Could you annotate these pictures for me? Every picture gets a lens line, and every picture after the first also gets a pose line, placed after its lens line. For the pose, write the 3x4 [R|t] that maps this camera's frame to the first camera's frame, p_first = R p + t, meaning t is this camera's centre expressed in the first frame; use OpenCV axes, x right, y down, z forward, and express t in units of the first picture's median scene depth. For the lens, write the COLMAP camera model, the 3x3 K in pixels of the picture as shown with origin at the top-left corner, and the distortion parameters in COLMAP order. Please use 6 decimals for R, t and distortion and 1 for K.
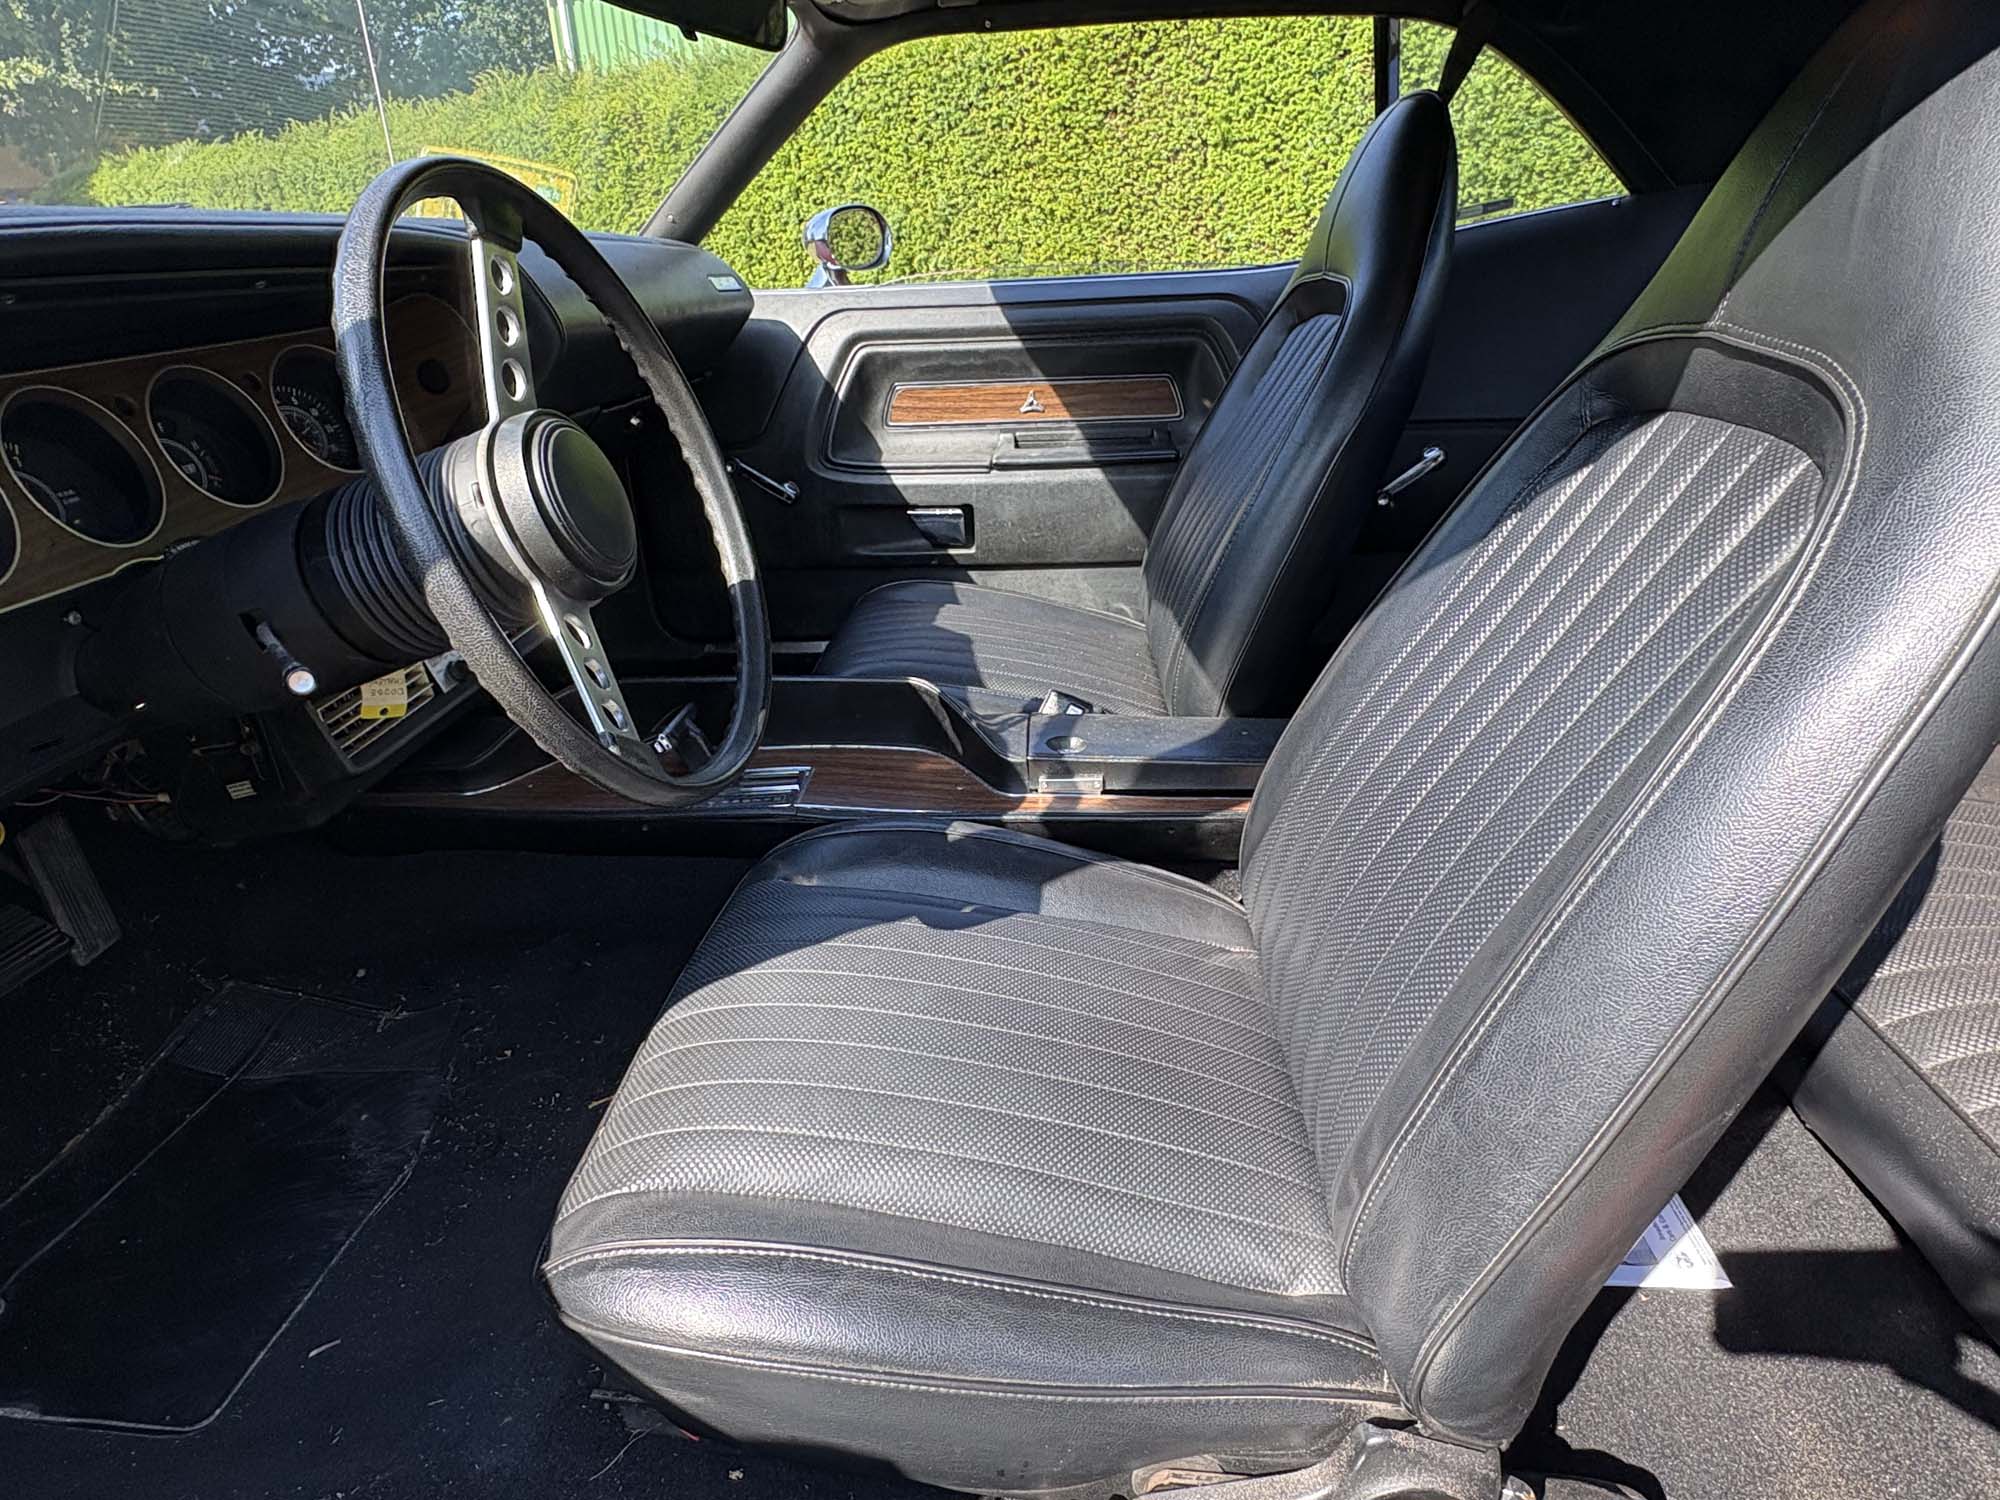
lens RADIAL K [[1105.2, 0, 985.1], [0, 1105.2, 754.9], [0, 0, 1]] dist [-0.004434, 0.002258]
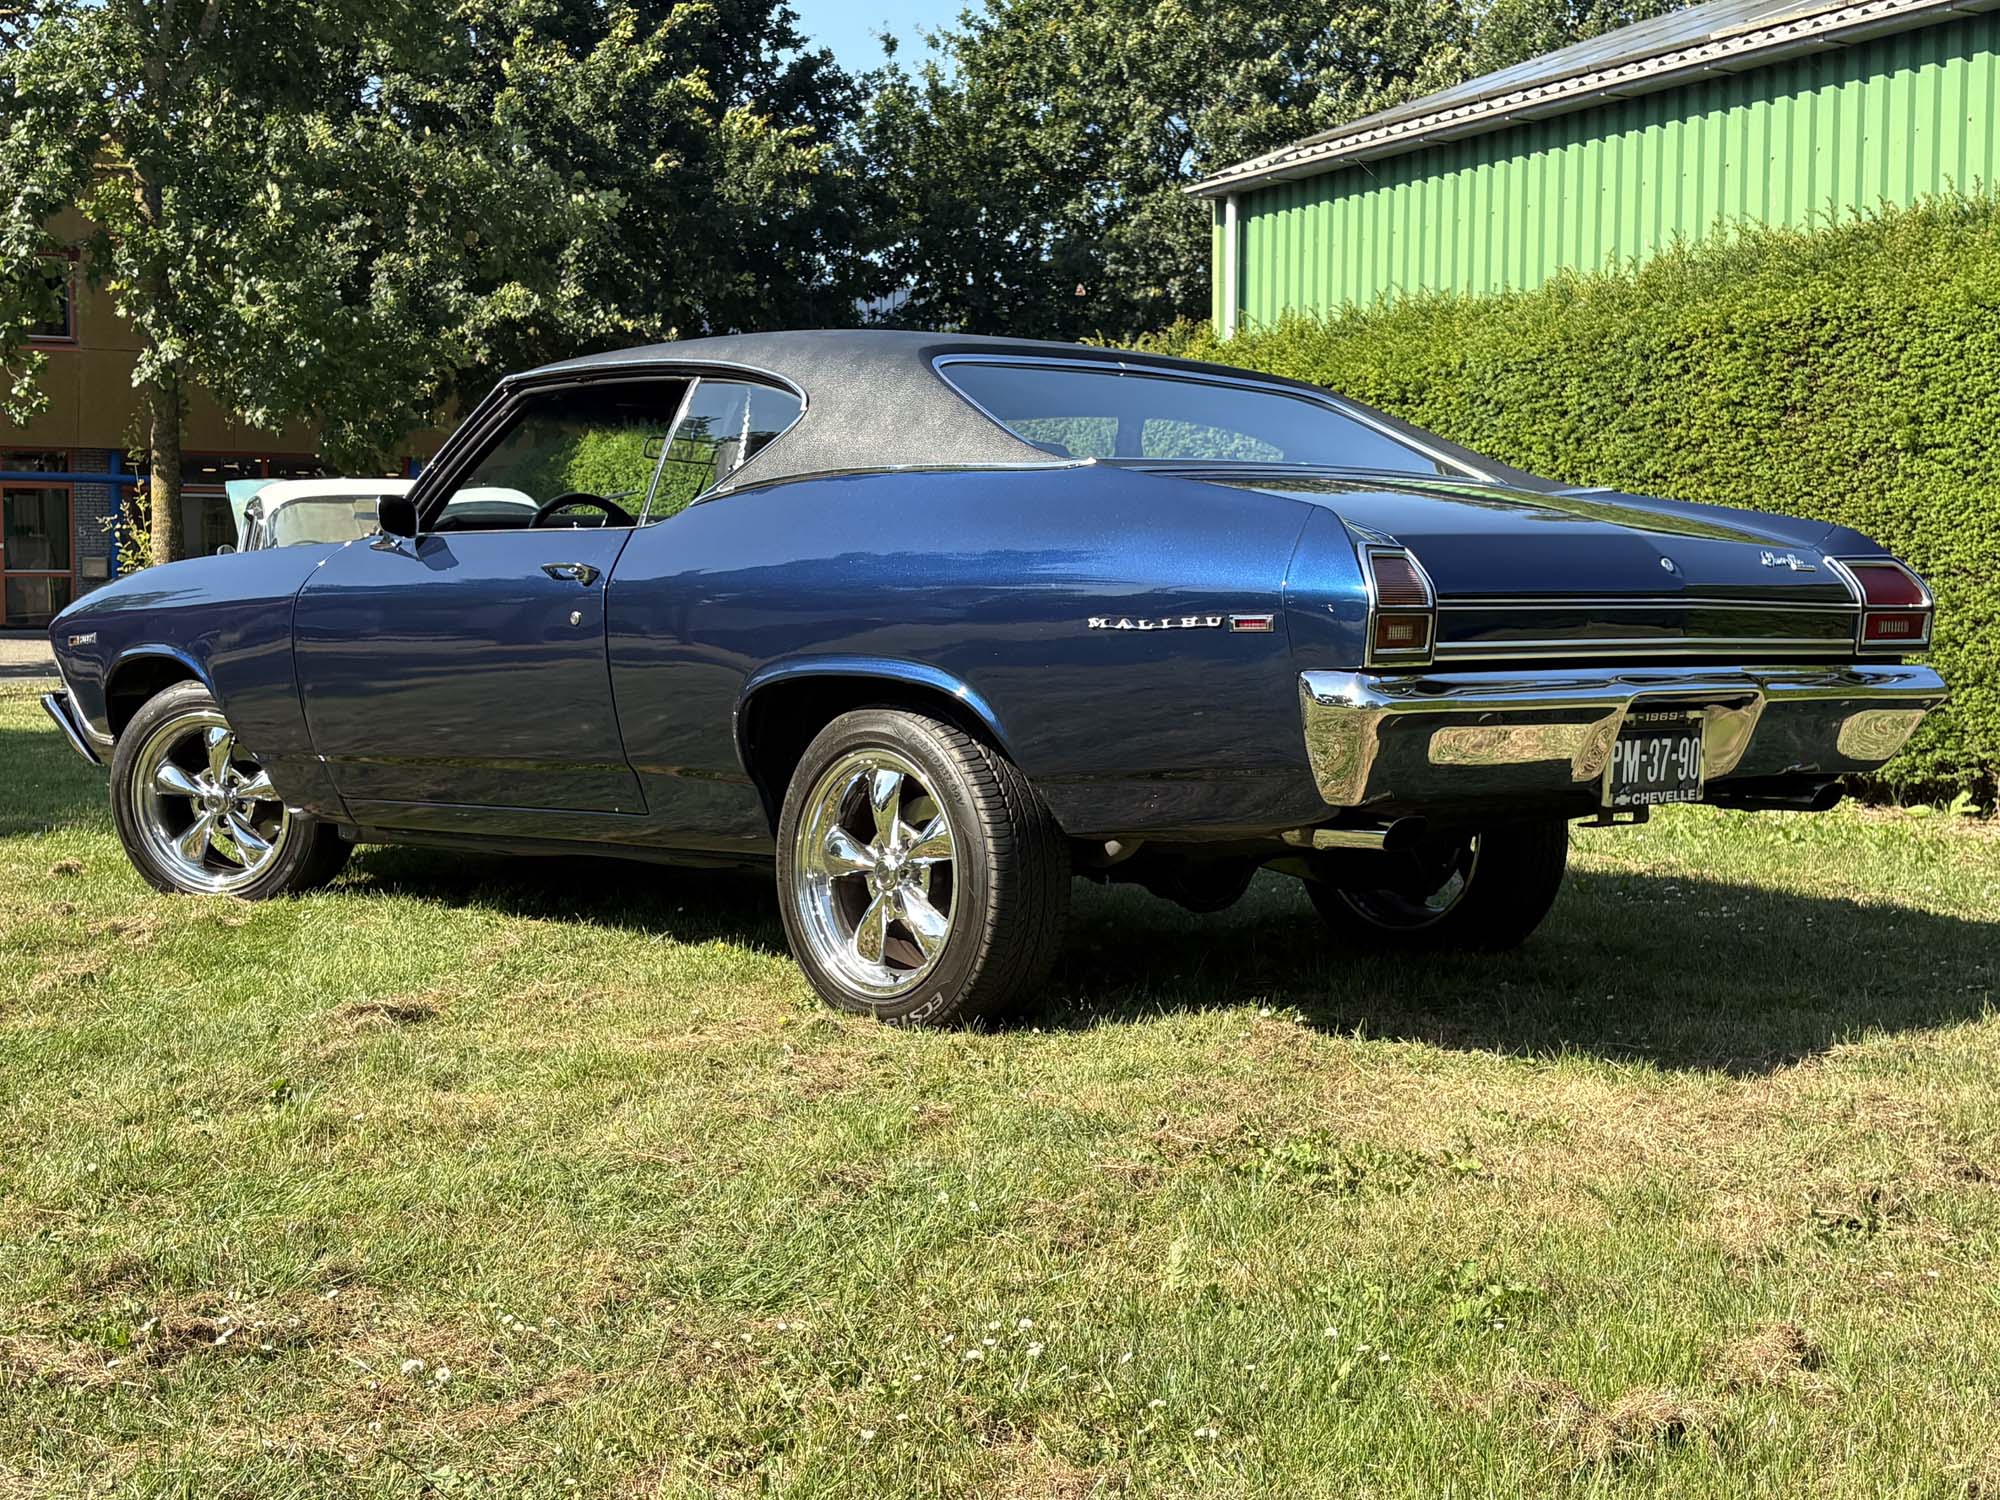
lens RADIAL K [[2708.0, 0, 1000.0], [0, 2708.0, 750.0], [0, 0, 1]] dist [0.312646, -1.015091]
pose [[0.906448, 0.055475, -0.418658, 1.166836], [-0.202832, 0.926701, -0.316362, 0.947890], [0.370420, 0.371683, 0.851258, -1.998859]]
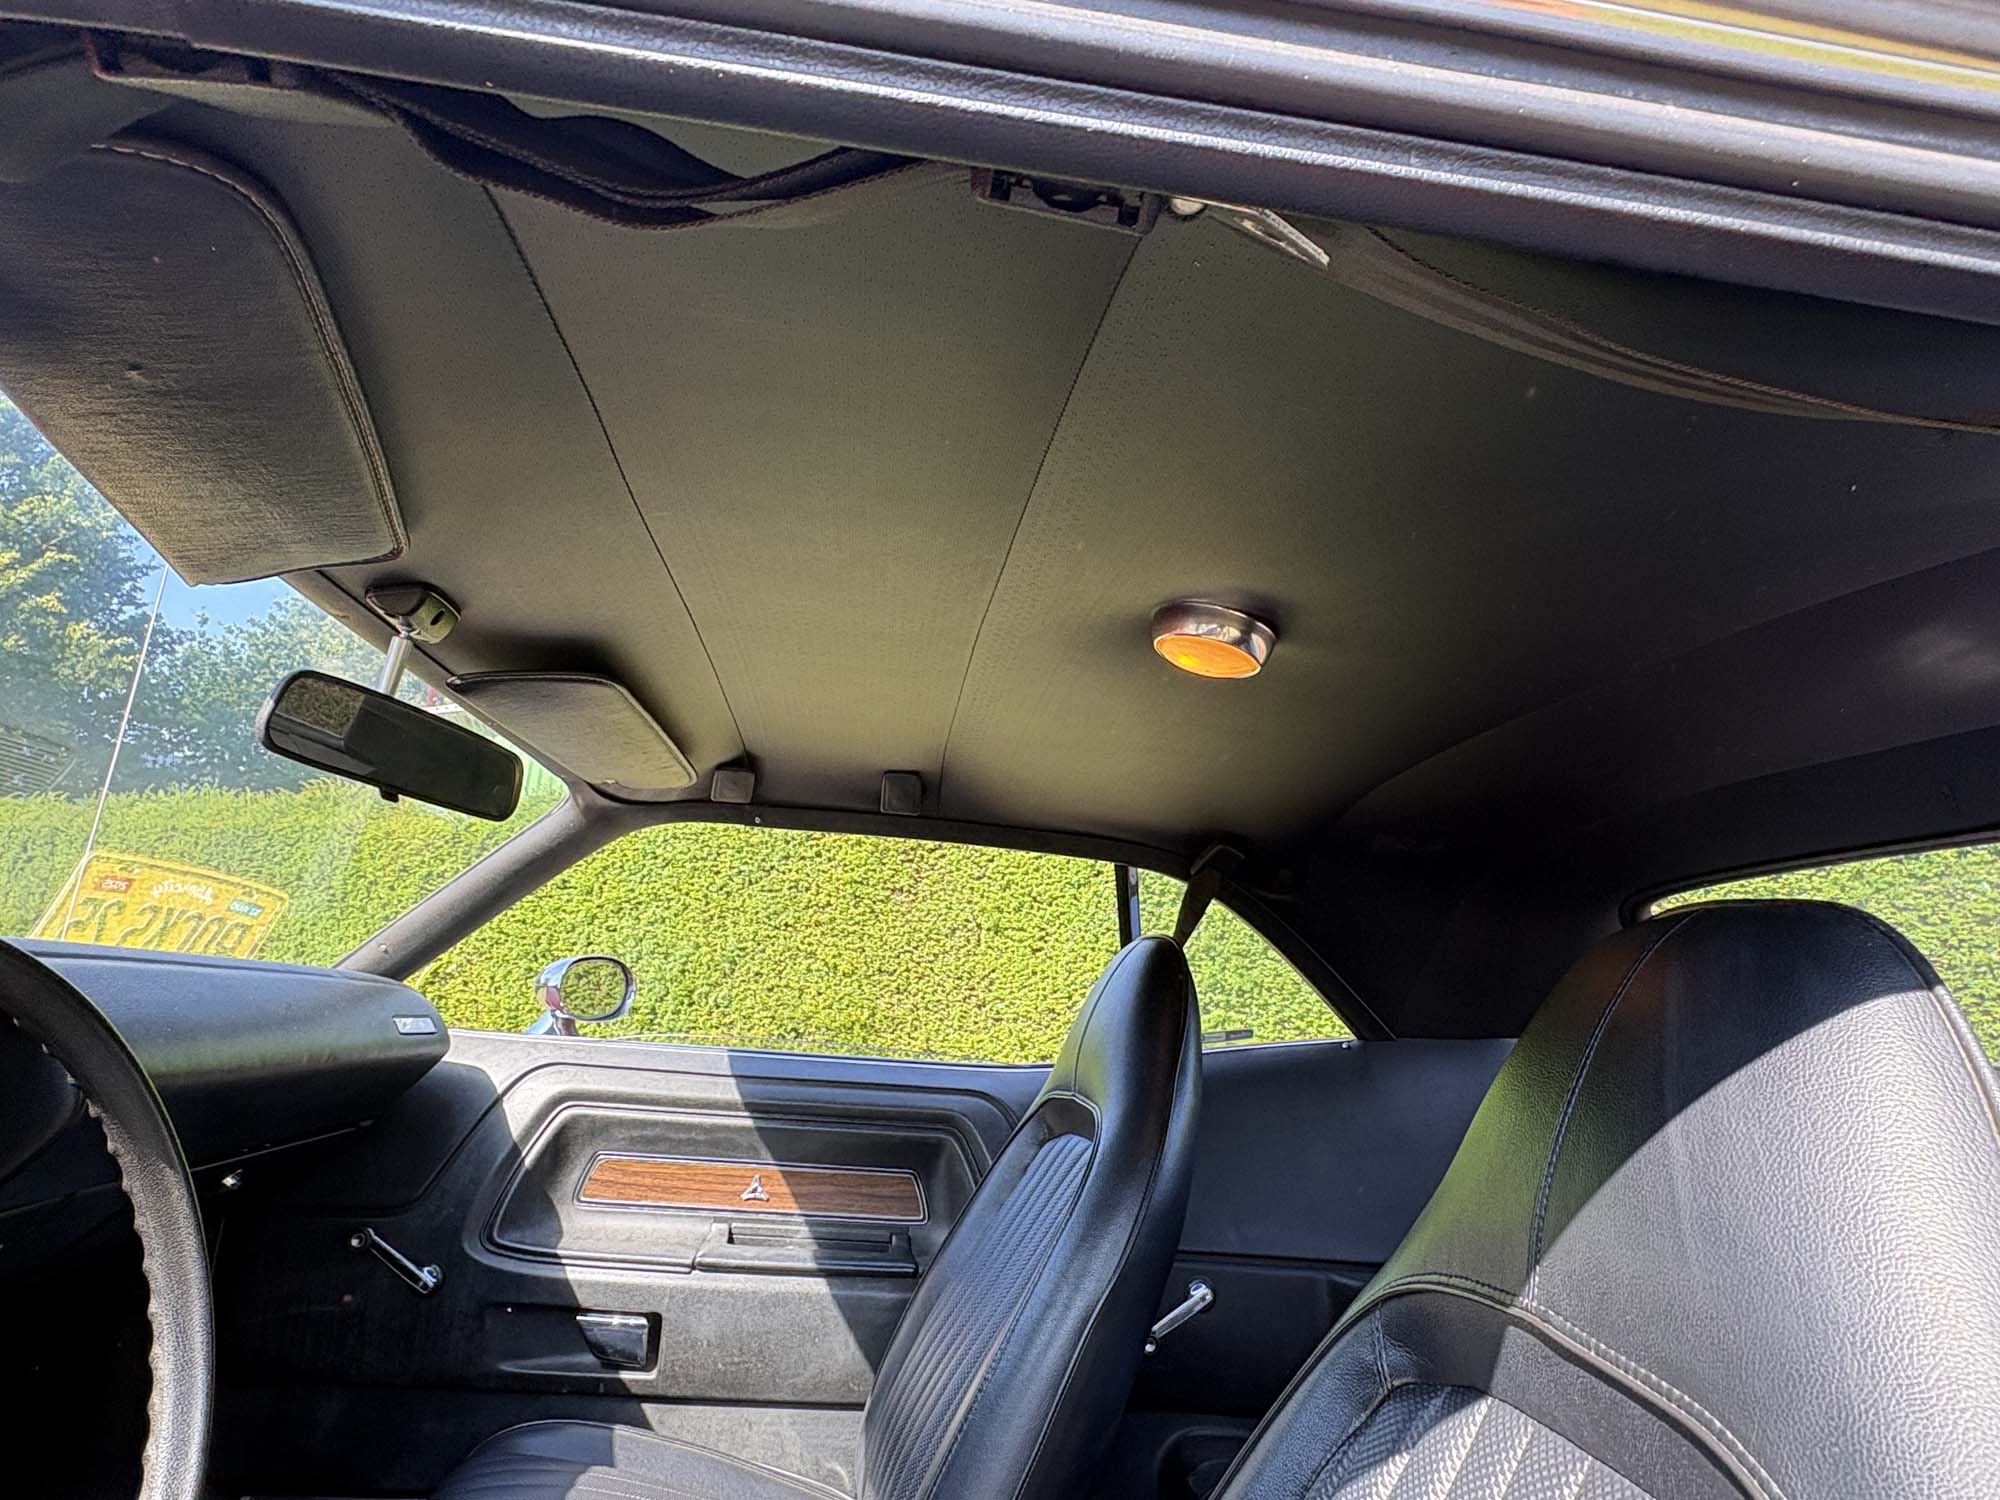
lens RADIAL K [[1105.2, 0, 985.1], [0, 1105.2, 754.9], [0, 0, 1]] dist [-0.004434, 0.002258]
pose [[0.977706, 0.147228, 0.149717, 0.037528], [-0.028452, 0.799321, -0.600230, -0.074589], [-0.208042, 0.582588, 0.785690, 0.081501]]
